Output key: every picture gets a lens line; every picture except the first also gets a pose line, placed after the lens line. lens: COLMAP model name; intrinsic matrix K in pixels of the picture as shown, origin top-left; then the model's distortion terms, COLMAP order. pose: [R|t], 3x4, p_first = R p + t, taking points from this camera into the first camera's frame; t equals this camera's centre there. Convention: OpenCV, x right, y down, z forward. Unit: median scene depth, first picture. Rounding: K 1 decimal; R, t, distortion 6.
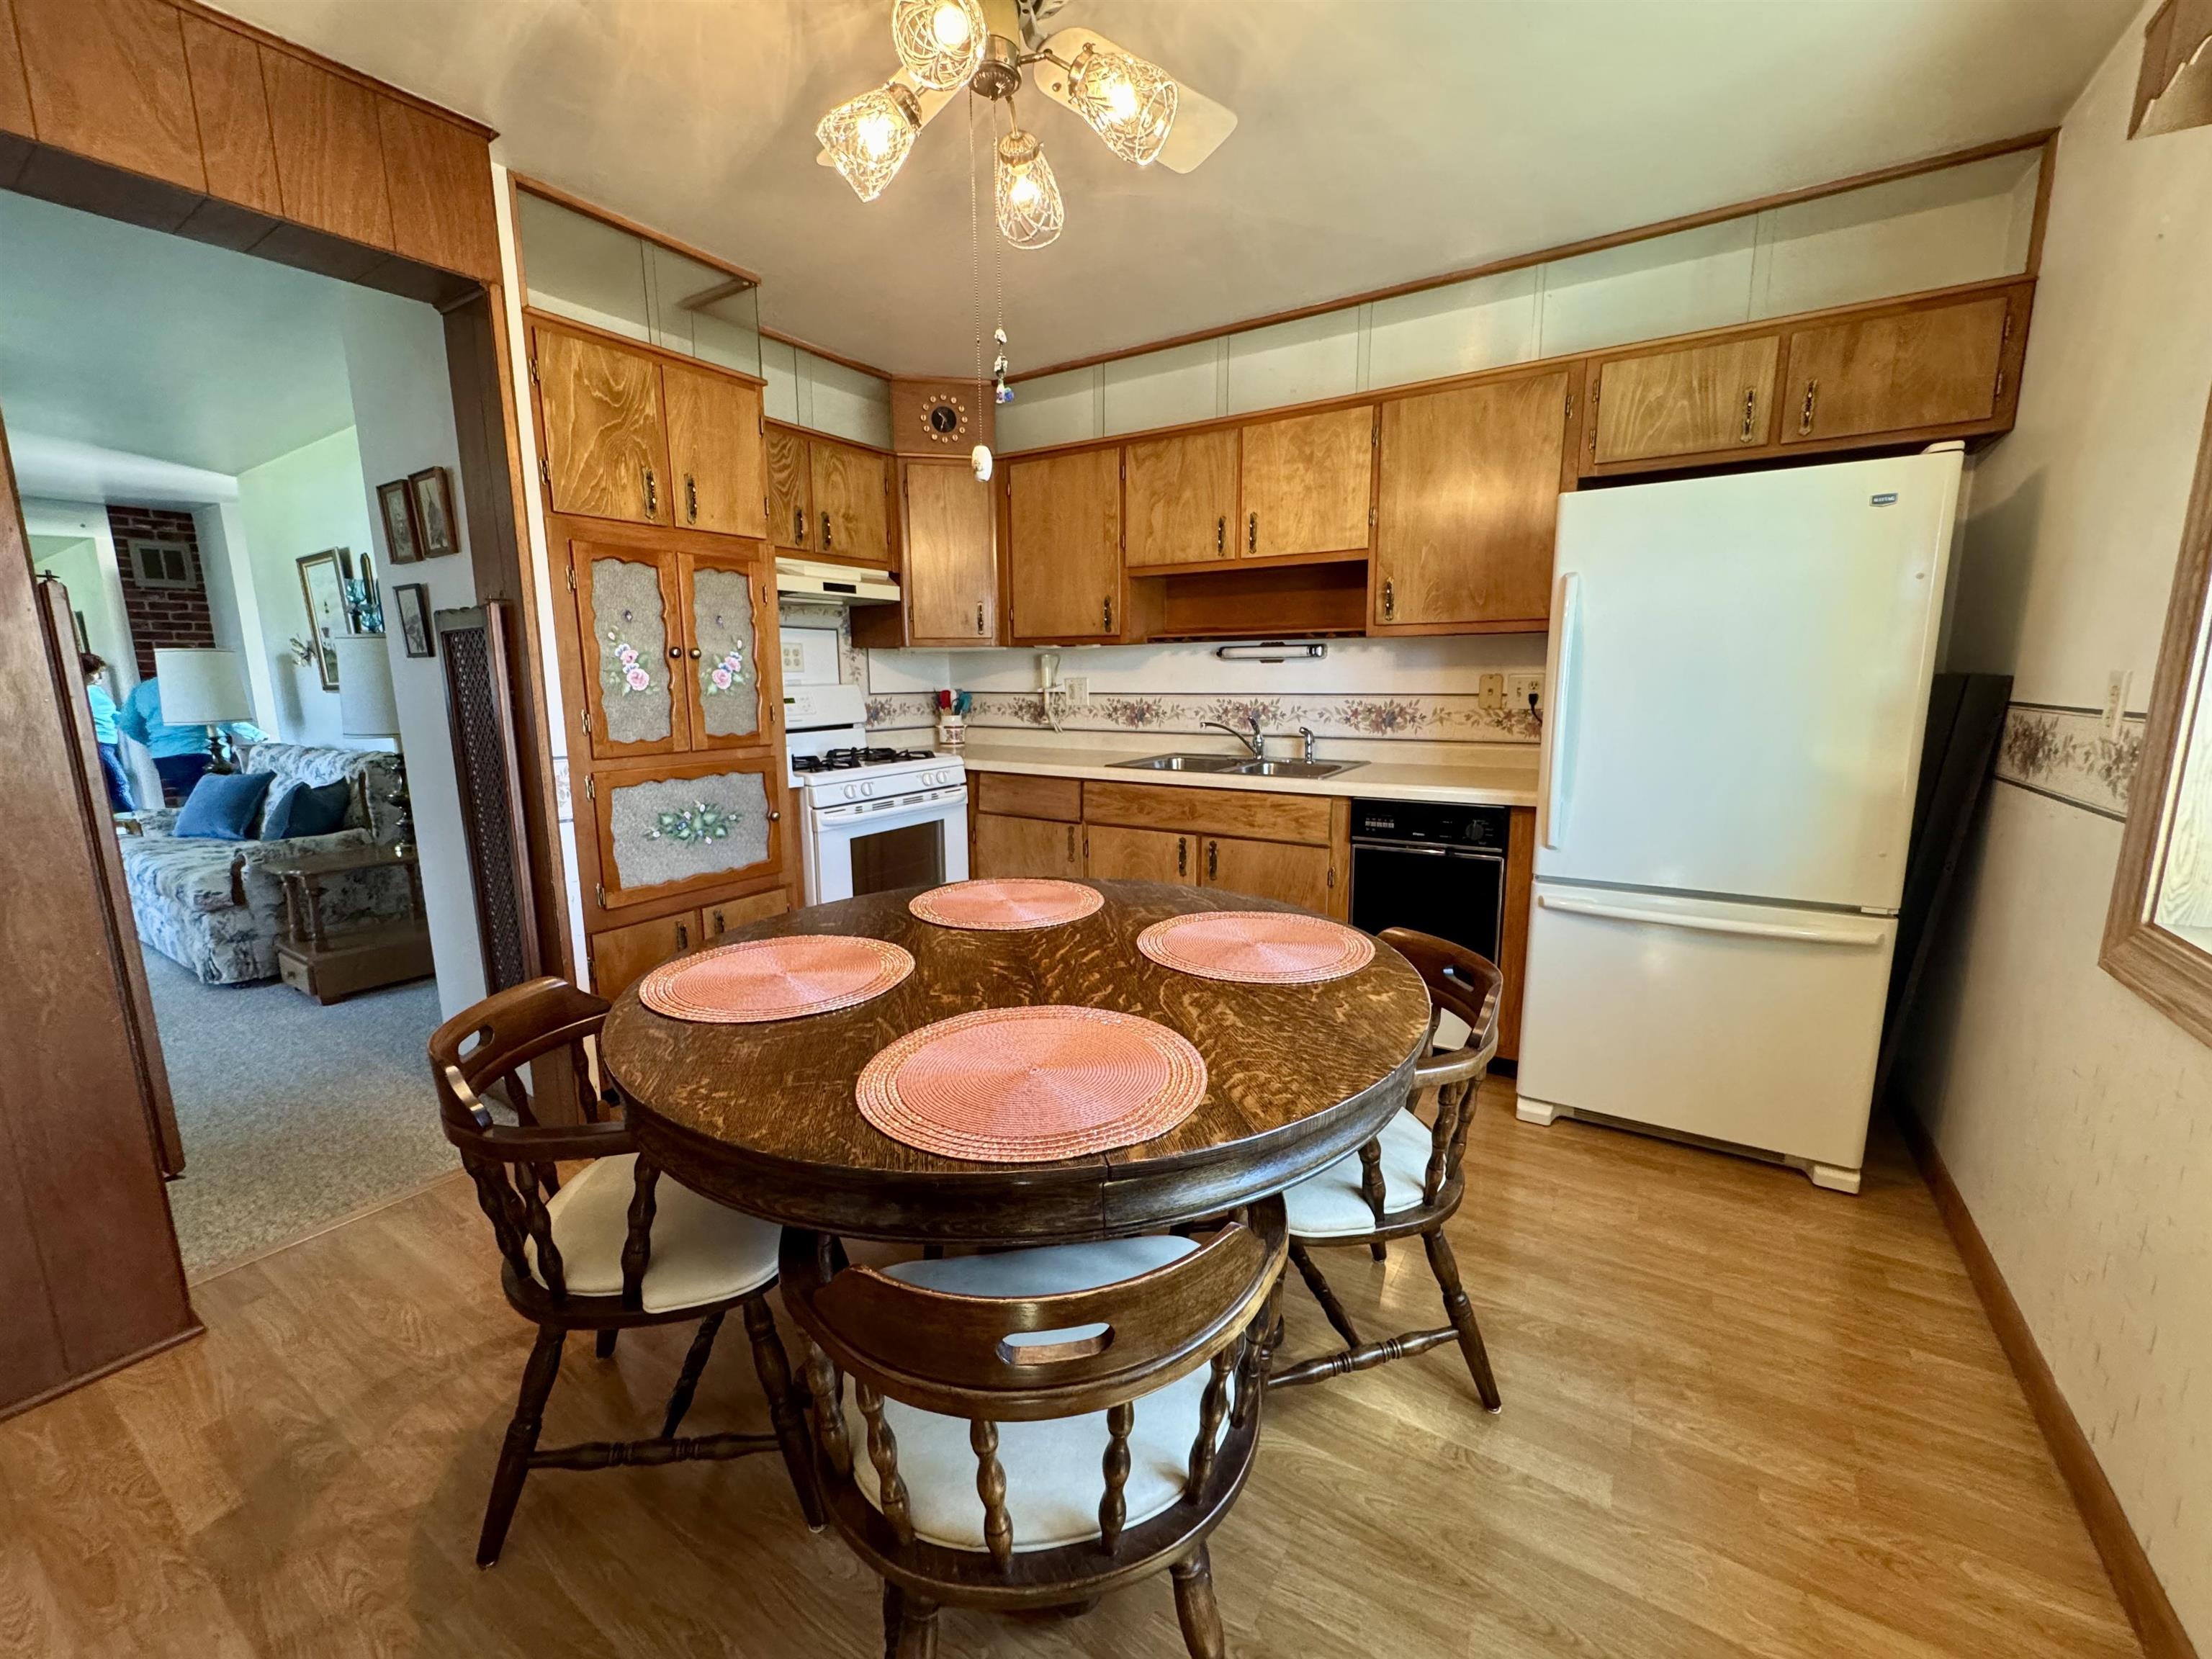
lens RADIAL K [[882.4, 0, 1106.3], [0, 882.4, 831.0], [0, 0, 1]] dist [-0.007090, 0.000051]
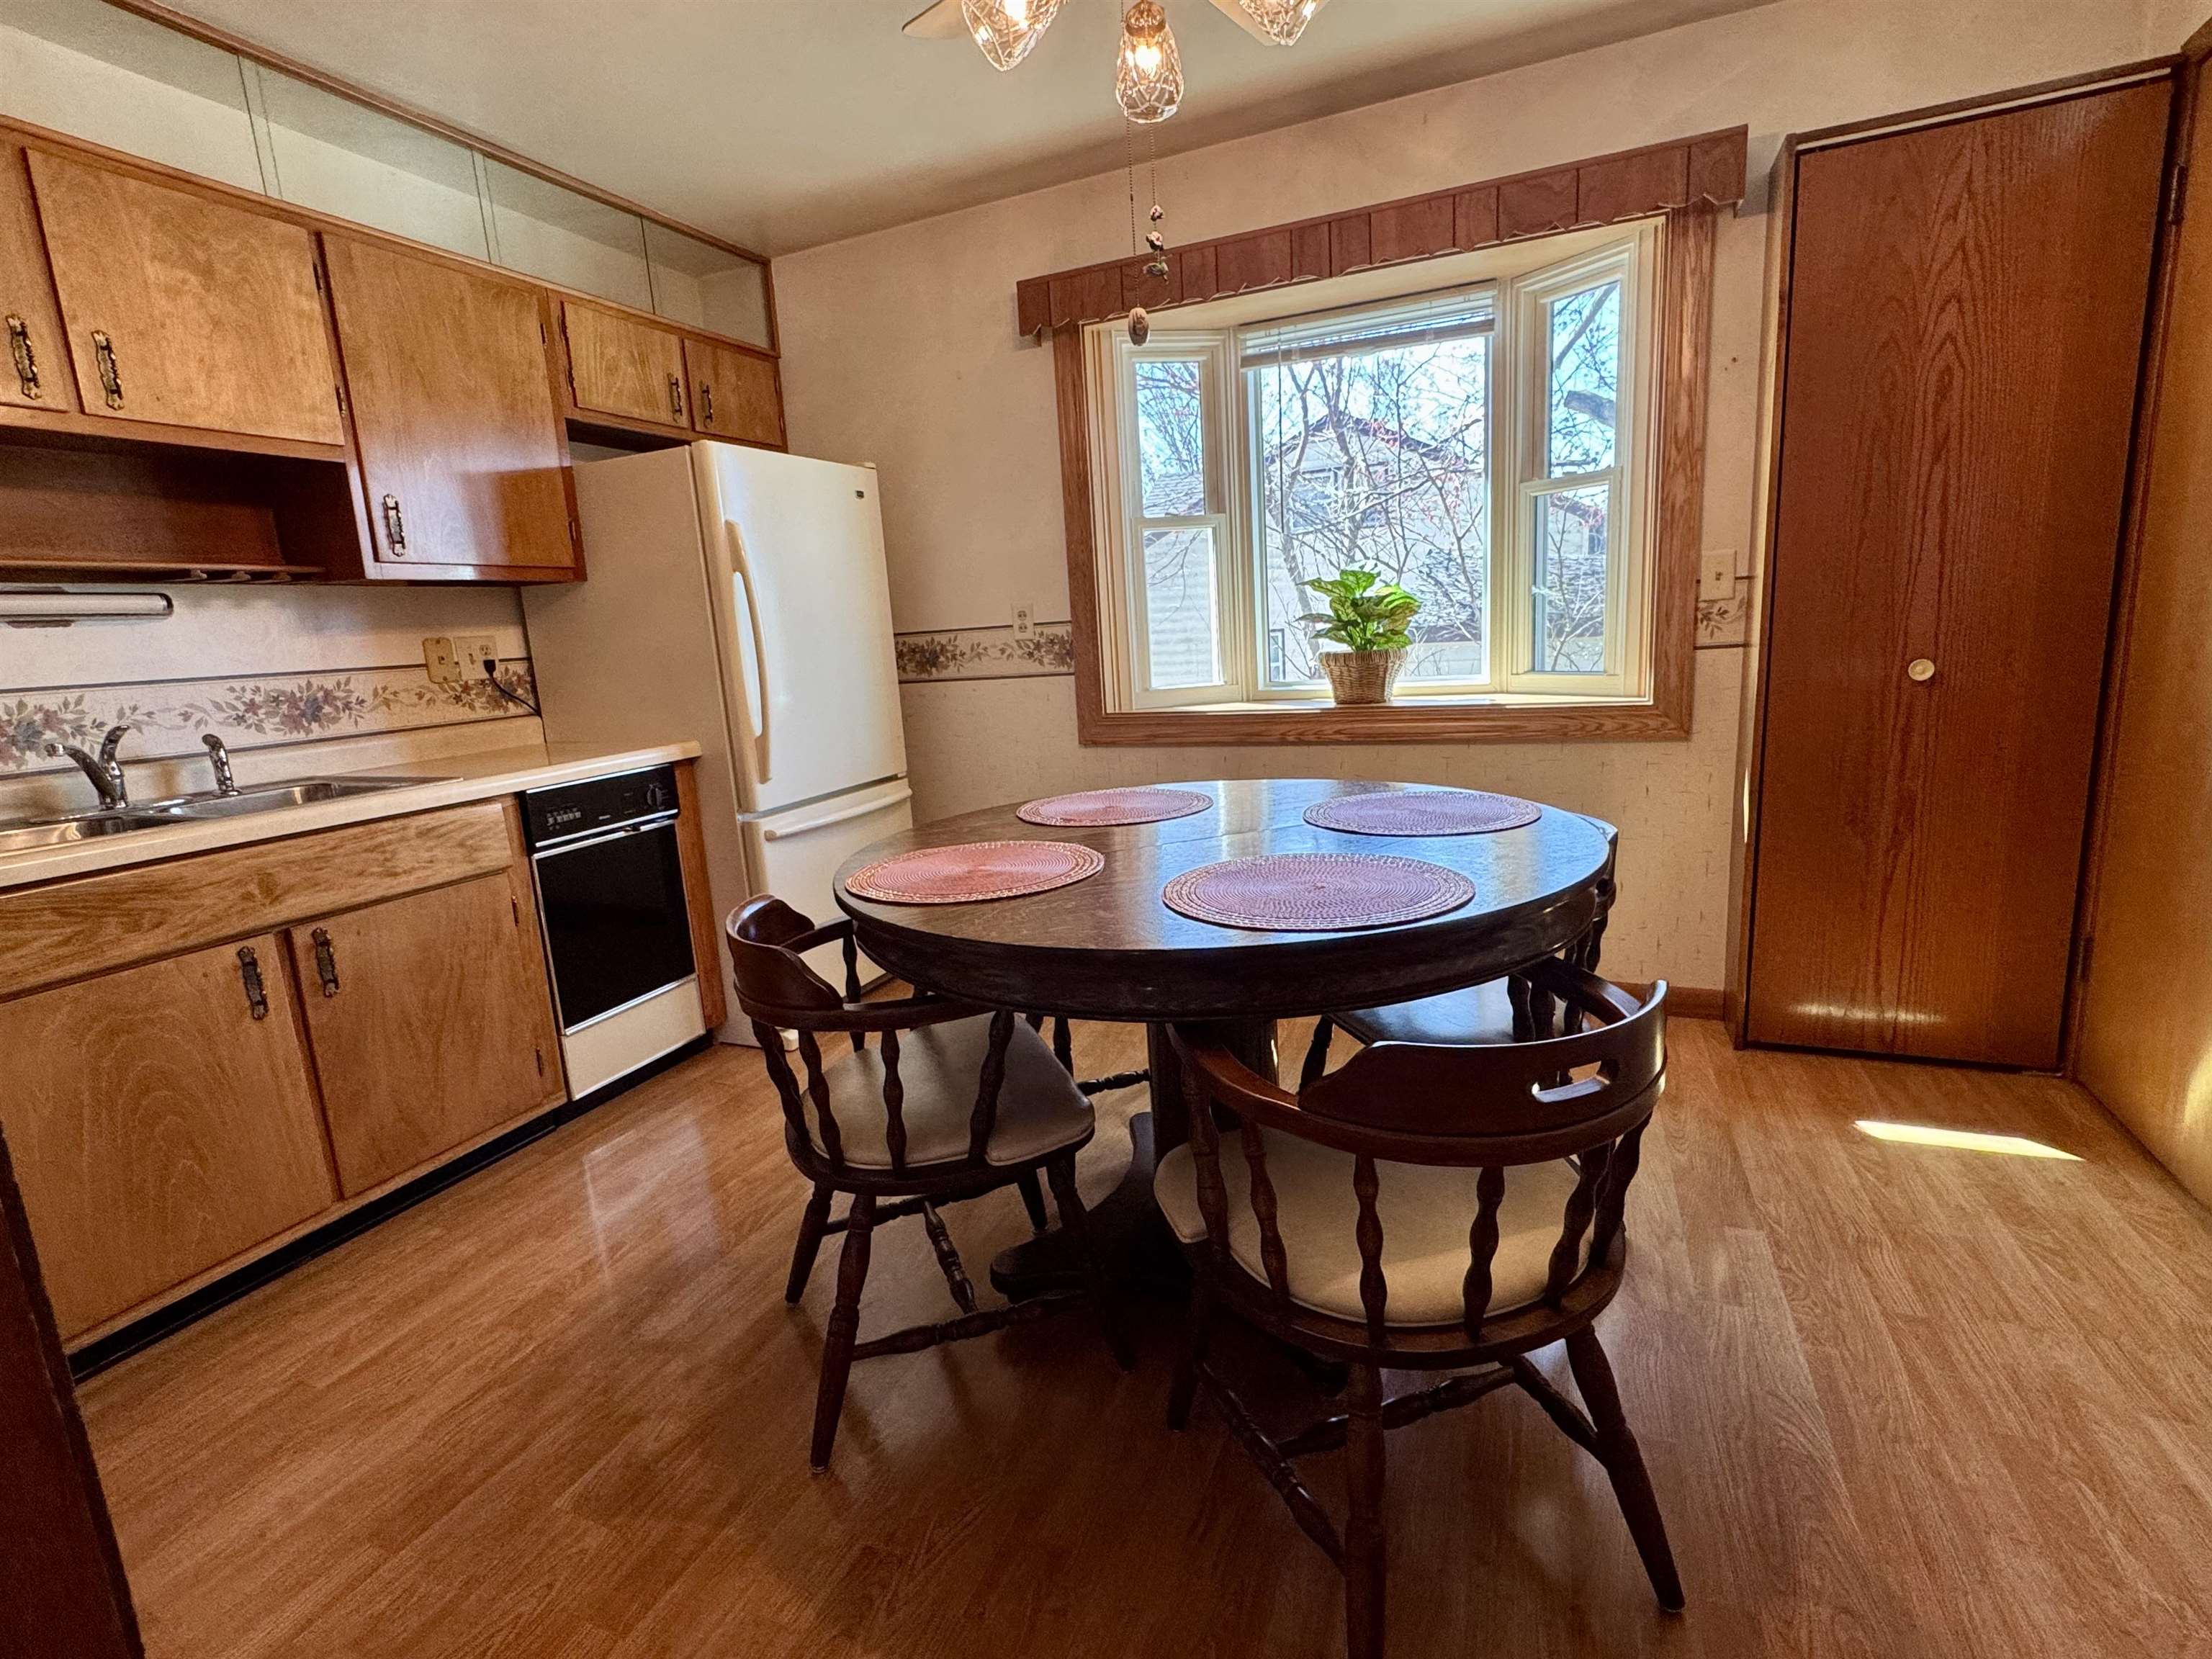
lens RADIAL K [[1042.7, 0, 1099.3], [0, 1042.7, 829.8], [0, 0, 1]] dist [-0.004313, 0.001317]
pose [[-0.153961, -0.169198, 0.973482, -0.554245], [0.237524, 0.950001, 0.202683, -0.060389], [-0.959103, 0.262431, -0.106074, 0.549619]]
